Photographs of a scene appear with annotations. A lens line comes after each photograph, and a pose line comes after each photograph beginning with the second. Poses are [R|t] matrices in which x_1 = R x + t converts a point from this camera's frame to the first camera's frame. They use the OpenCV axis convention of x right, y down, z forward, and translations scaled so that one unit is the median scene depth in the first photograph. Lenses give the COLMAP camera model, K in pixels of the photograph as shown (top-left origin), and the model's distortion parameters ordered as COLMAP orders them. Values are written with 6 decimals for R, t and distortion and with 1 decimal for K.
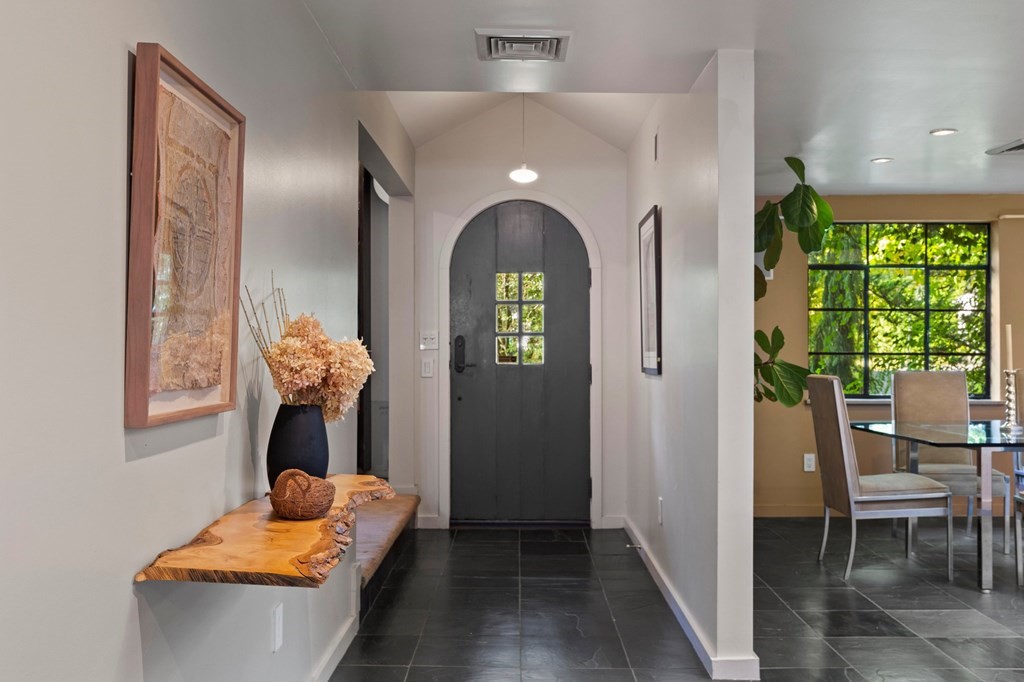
lens RADIAL K [[1035.2, 0, 511.5], [0, 1035.2, 336.8], [0, 0, 1]] dist [0.012136, 0.000000]
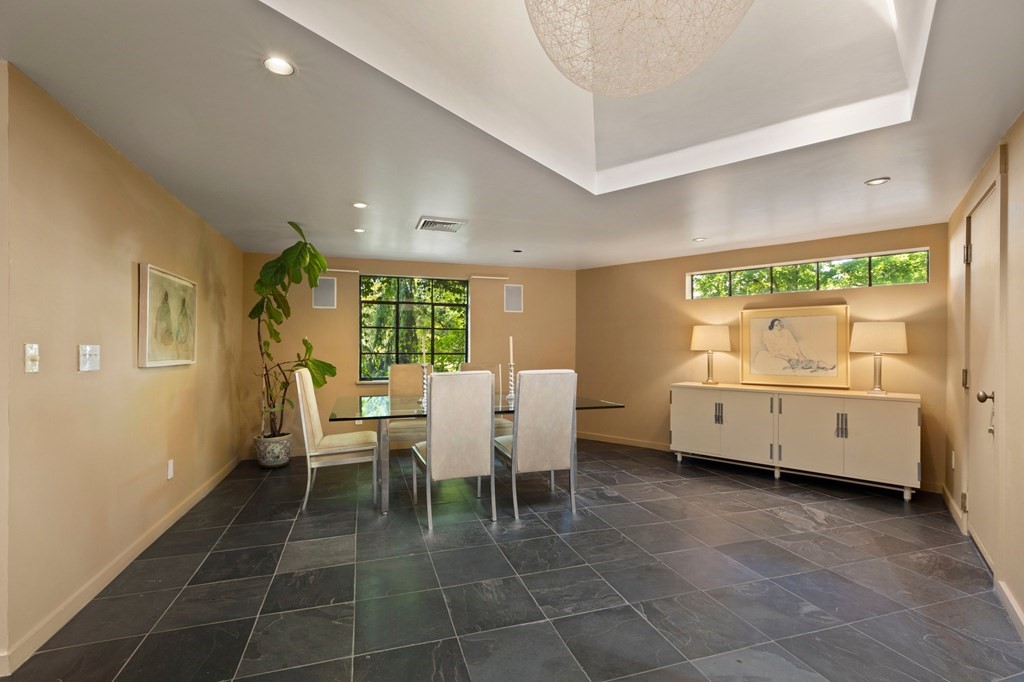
lens RADIAL K [[464.4, 0, 512.5], [0, 464.4, 346.4], [0, 0, 1]] dist [0.013051, -0.000045]
pose [[0.945377, 0.003080, 0.325964, 0.272119], [-0.006070, 0.999948, 0.008157, -0.001703], [-0.325922, -0.009690, 0.945347, 0.203461]]
